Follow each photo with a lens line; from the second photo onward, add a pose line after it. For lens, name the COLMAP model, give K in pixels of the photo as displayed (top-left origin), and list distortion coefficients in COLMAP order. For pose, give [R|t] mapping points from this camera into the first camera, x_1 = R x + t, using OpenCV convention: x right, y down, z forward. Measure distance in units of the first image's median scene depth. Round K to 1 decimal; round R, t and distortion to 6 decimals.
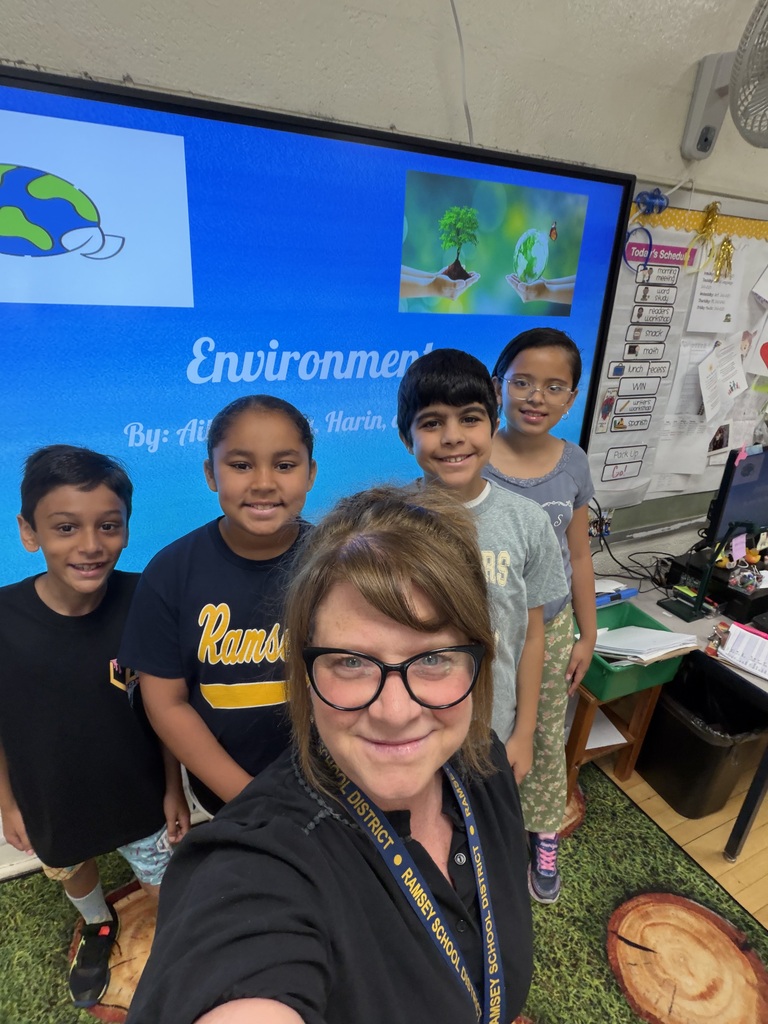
lens RADIAL K [[600.9, 0, 385.5], [0, 600.9, 532.4], [0, 0, 1]] dist [-0.004929, 0.001275]
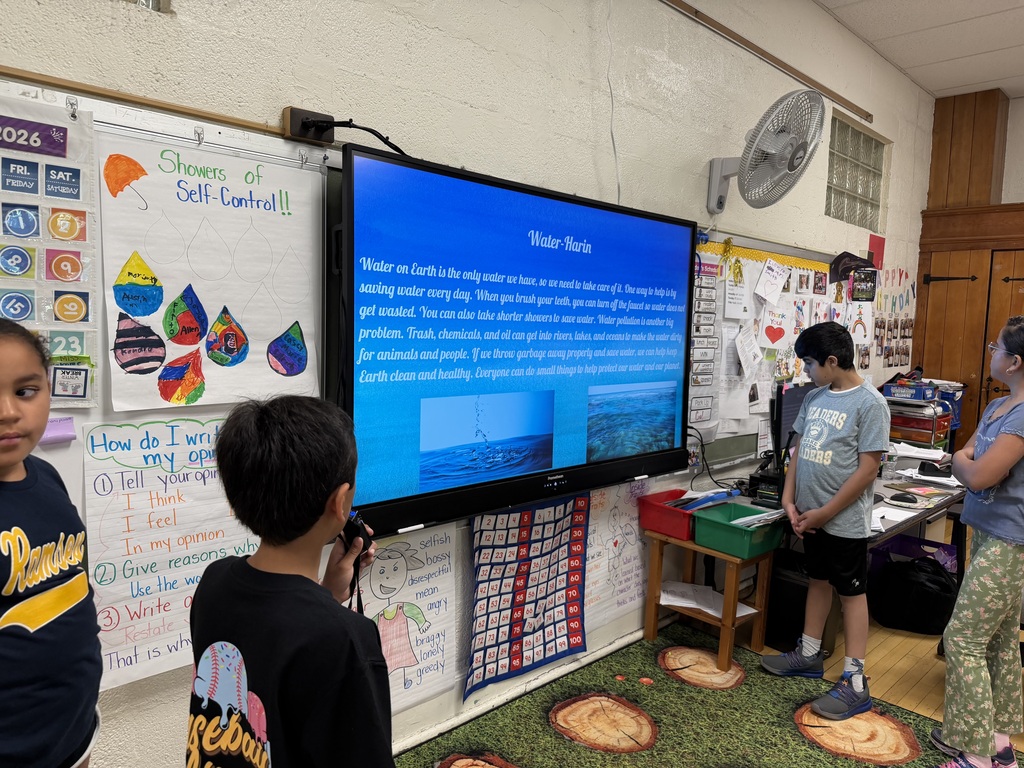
lens RADIAL K [[719.7, 0, 515.9], [0, 719.7, 399.9], [0, 0, 1]] dist [0.111995, -0.149861]
pose [[0.951084, -0.058498, 0.303345, -0.550518], [0.143178, 0.953553, -0.265022, 0.262023], [-0.273752, 0.295490, 0.915284, -0.438830]]
